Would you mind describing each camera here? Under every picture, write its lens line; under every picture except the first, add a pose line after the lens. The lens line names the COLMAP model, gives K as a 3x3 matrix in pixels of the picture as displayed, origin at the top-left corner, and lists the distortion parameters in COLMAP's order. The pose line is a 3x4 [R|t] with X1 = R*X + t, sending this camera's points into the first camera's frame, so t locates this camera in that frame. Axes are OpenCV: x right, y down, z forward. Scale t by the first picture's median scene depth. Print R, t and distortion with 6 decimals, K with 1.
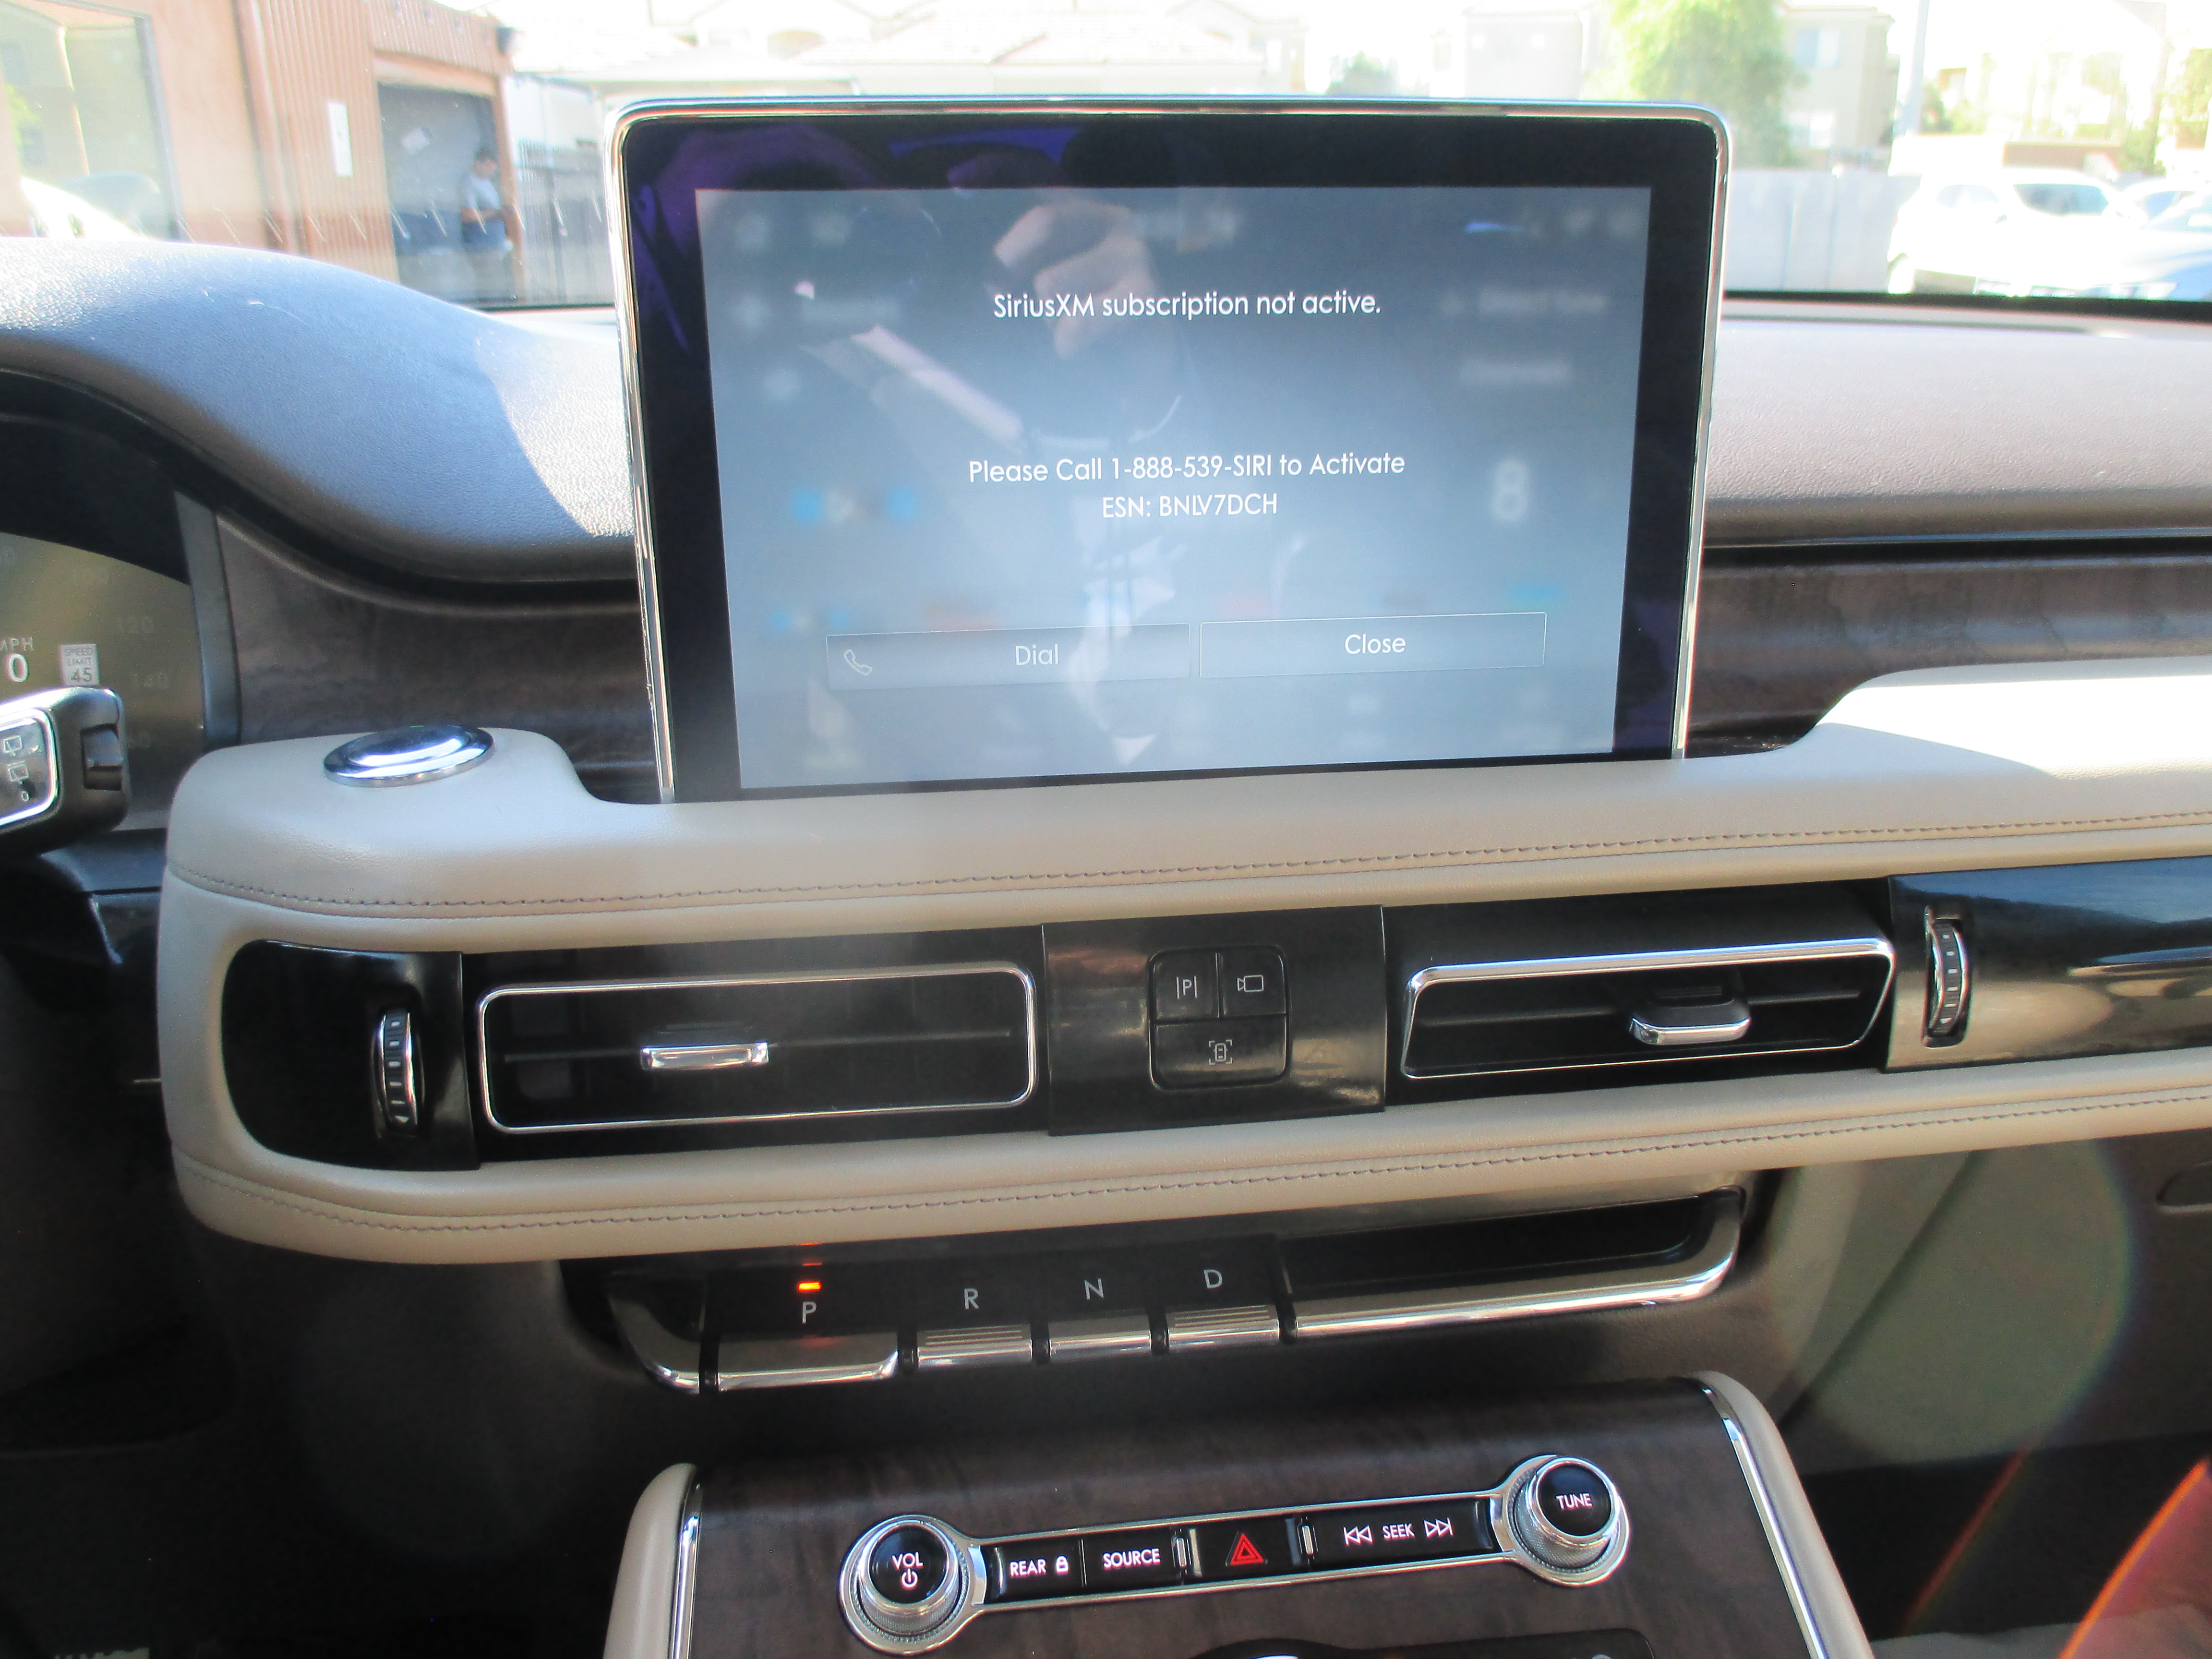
lens RADIAL K [[1862.9, 0, 1127.8], [0, 1862.9, 813.5], [0, 0, 1]] dist [-0.031500, 0.002896]
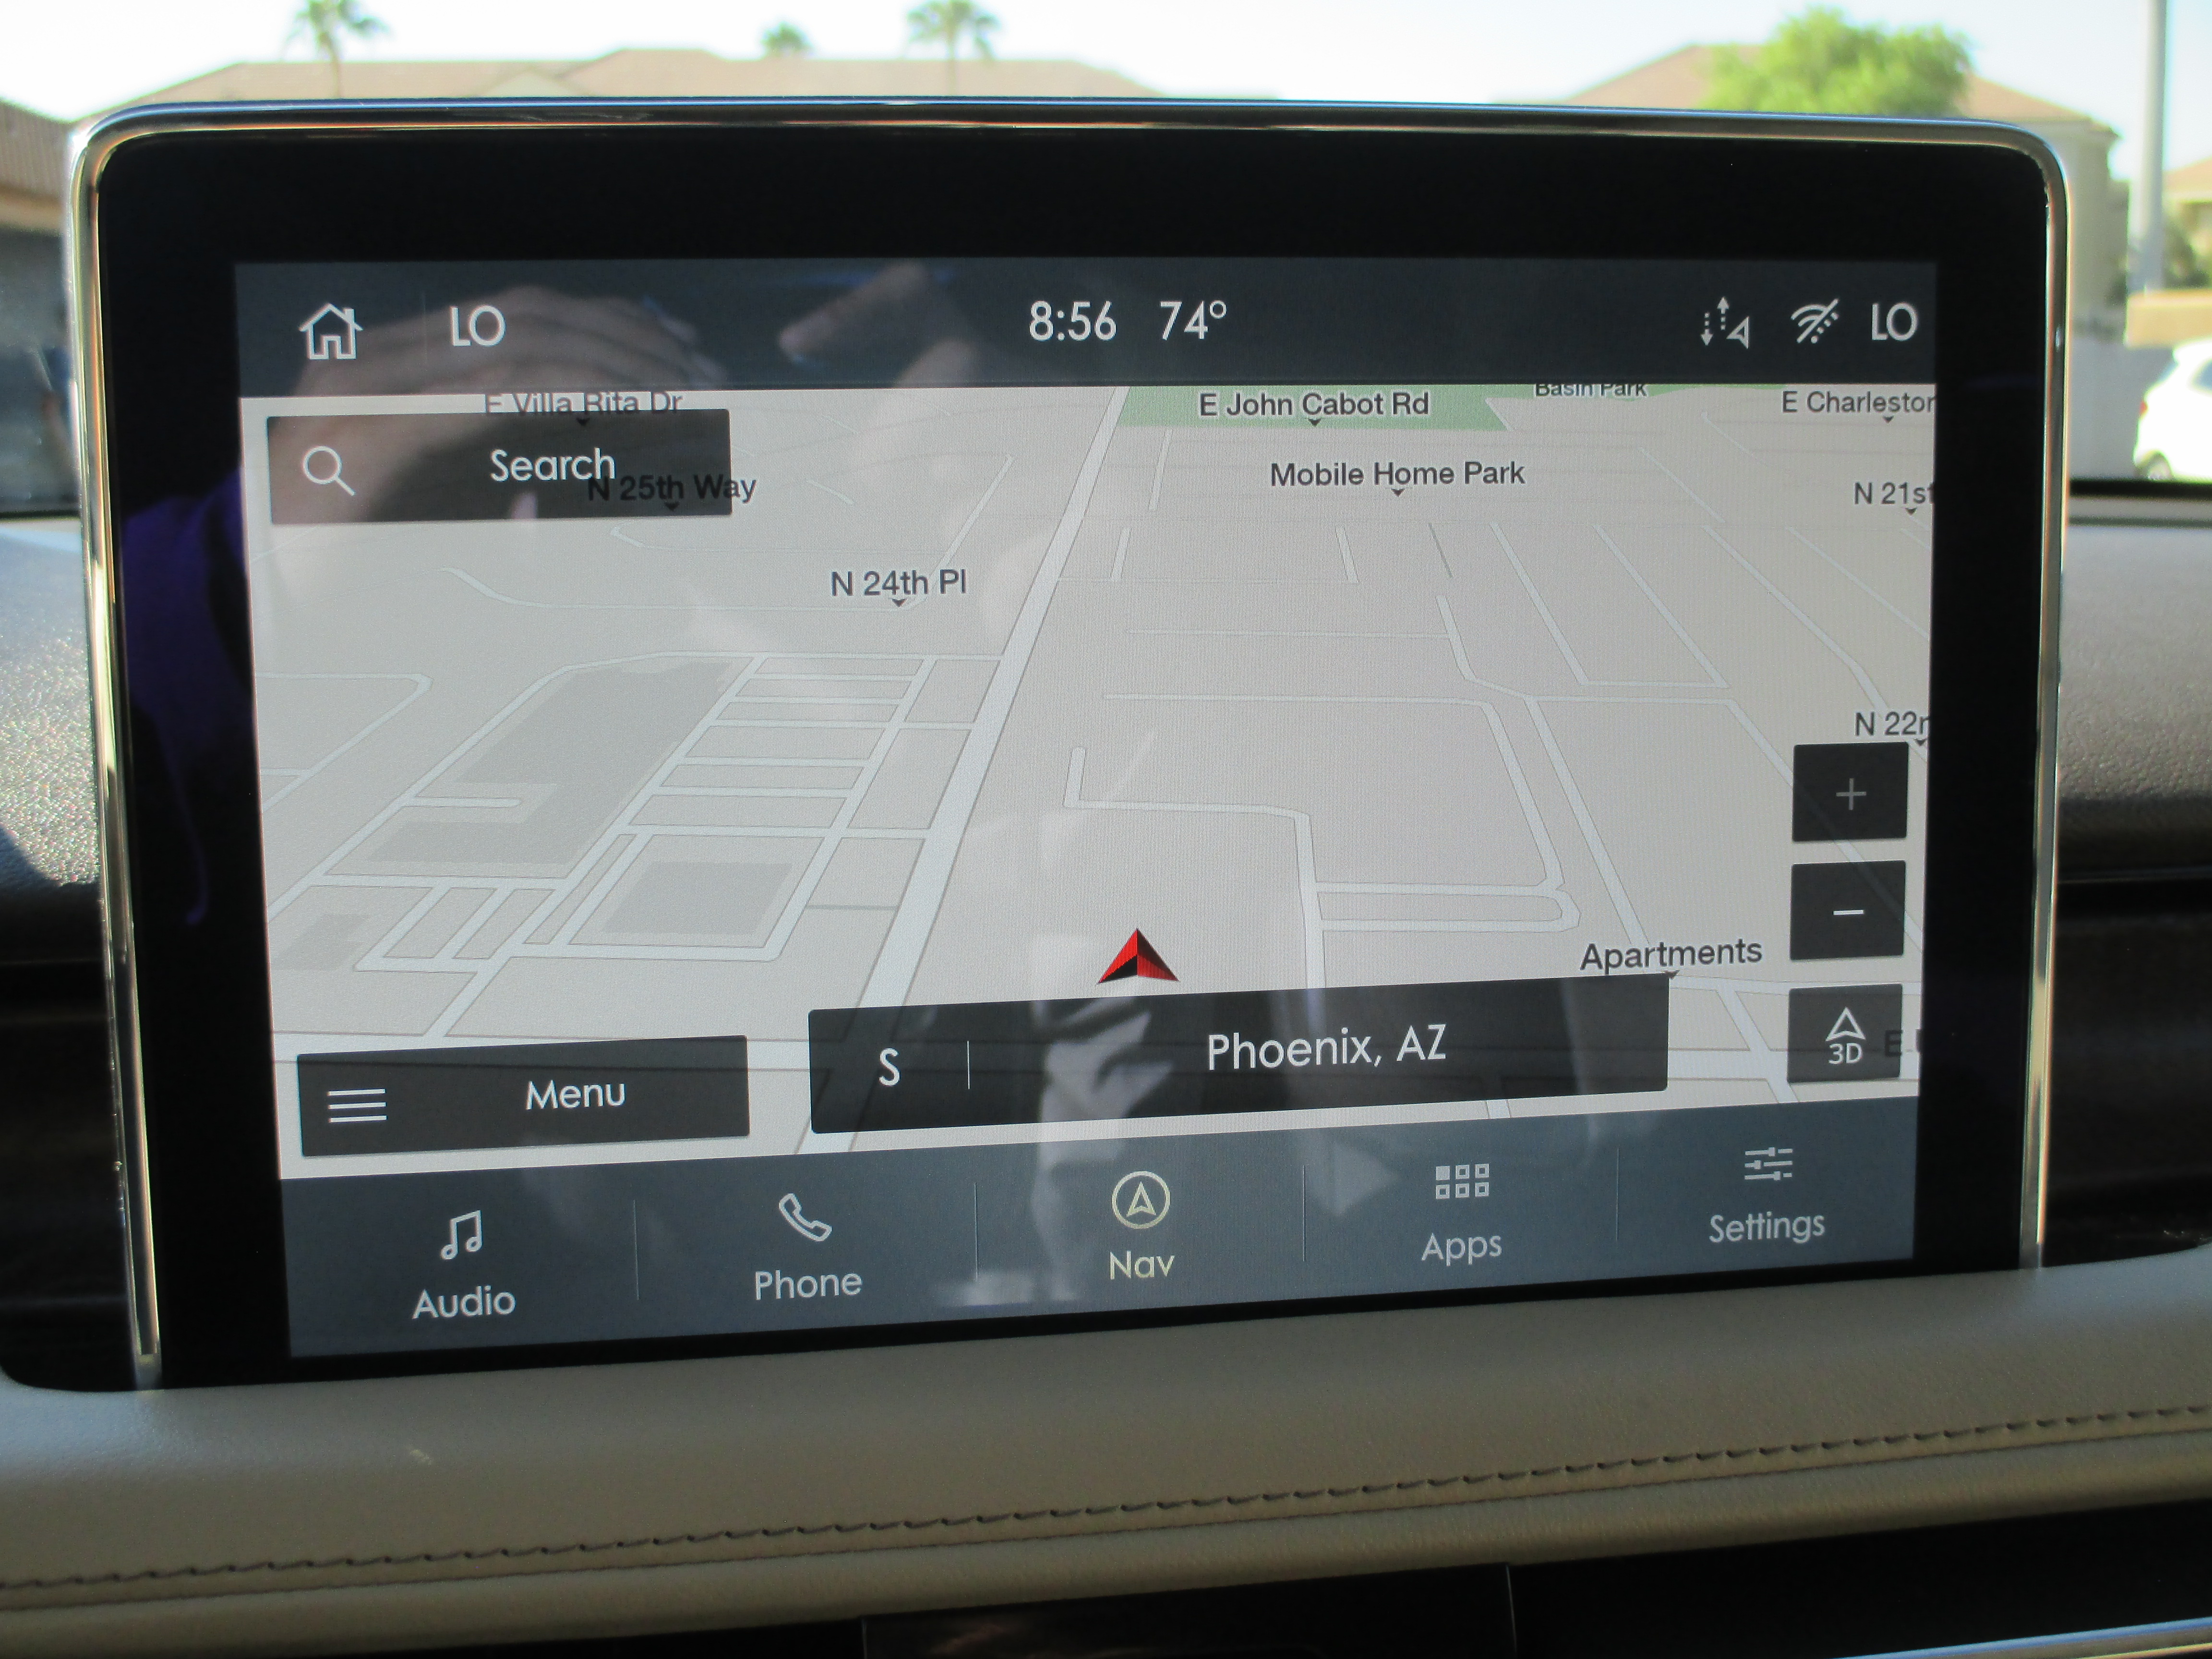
lens RADIAL K [[2808.8, 0, 1102.3], [0, 2808.8, 819.1], [0, 0, 1]] dist [-0.061062, 0.000000]
pose [[0.999701, -0.009008, 0.022748, 0.004734], [0.012657, 0.986085, -0.165761, -0.027511], [-0.020938, 0.166000, 0.985903, 0.175816]]
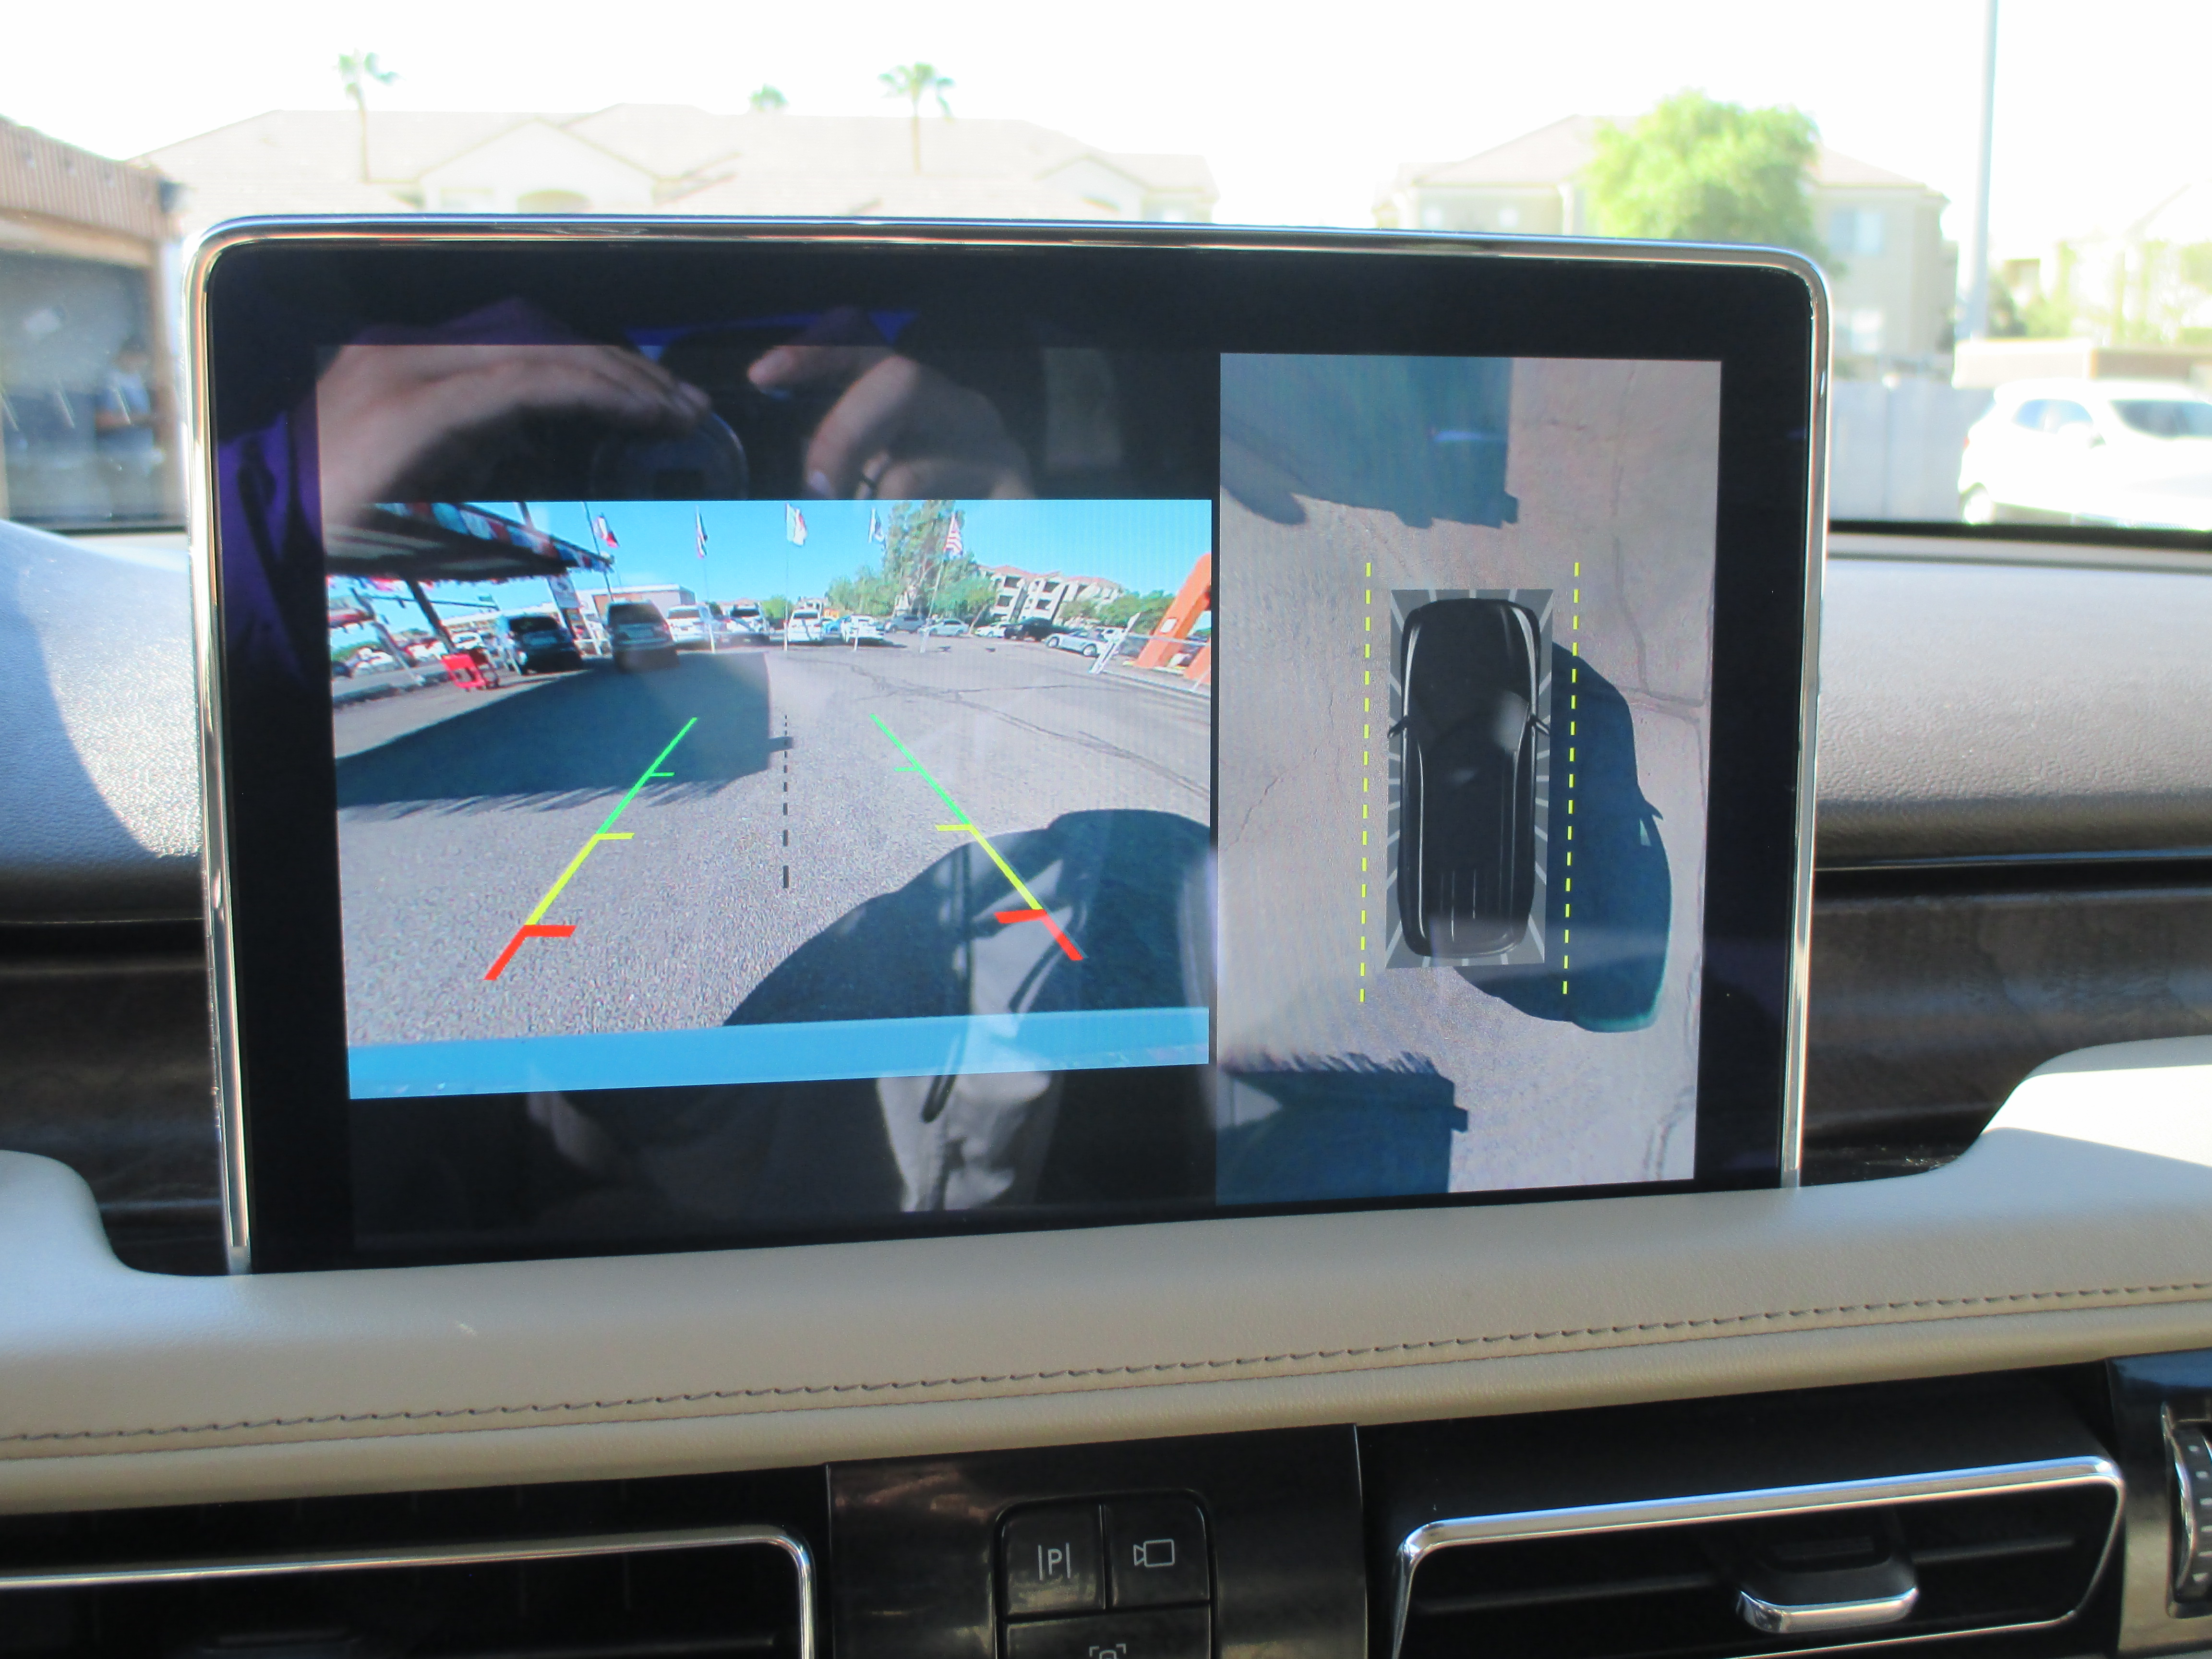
lens RADIAL K [[2499.9, 0, 1116.2], [0, 2499.9, 823.6], [0, 0, 1]] dist [-0.054591, 0.000000]
pose [[0.998648, 0.001068, 0.051970, 0.007594], [0.006988, 0.987956, -0.154578, -0.022266], [-0.051509, 0.154733, 0.986613, 0.111402]]
